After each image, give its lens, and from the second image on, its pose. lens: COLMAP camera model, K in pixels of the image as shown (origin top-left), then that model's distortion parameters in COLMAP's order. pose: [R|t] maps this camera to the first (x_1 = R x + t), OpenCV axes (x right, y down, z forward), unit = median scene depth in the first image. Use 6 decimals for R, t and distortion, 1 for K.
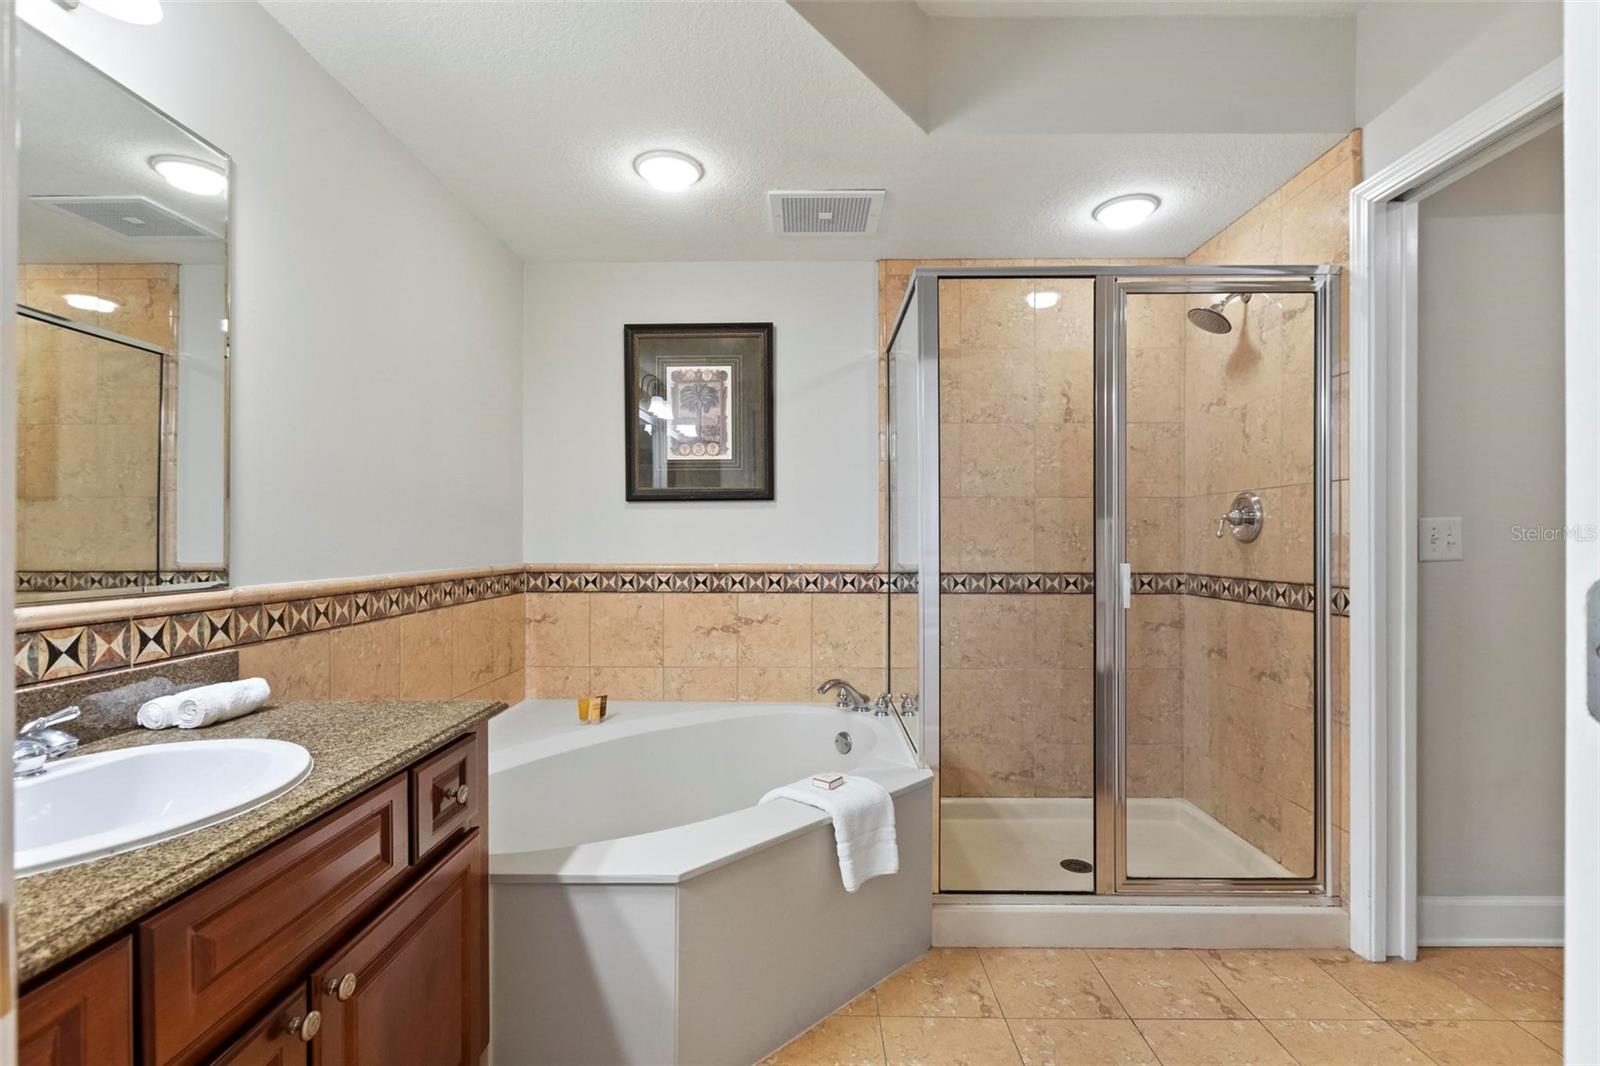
lens RADIAL K [[747.3, 0, 799.1], [0, 747.3, 545.9], [0, 0, 1]] dist [-0.001910, -0.000117]
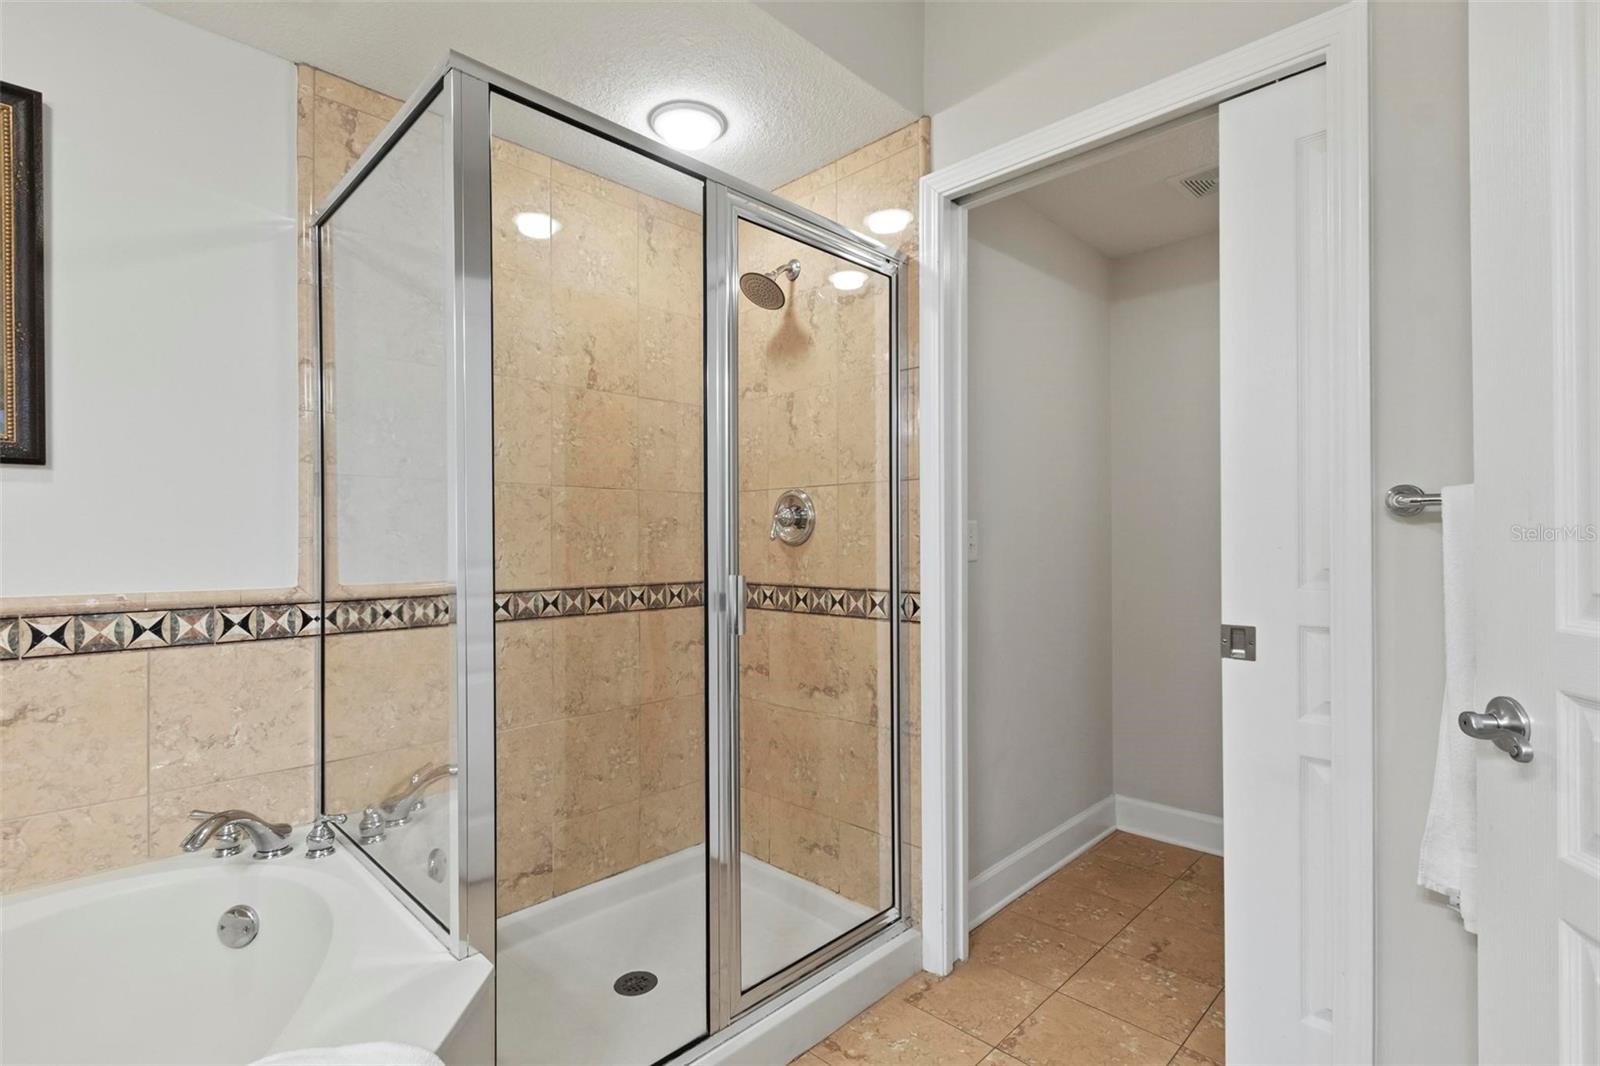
lens RADIAL K [[753.9, 0, 799.0], [0, 753.9, 540.1], [0, 0, 1]] dist [-0.001521, -0.000592]
pose [[0.687812, -0.003045, 0.725882, -0.054430], [0.009877, 0.999938, -0.005165, -0.005749], [-0.725821, 0.010722, 0.687800, 0.336363]]
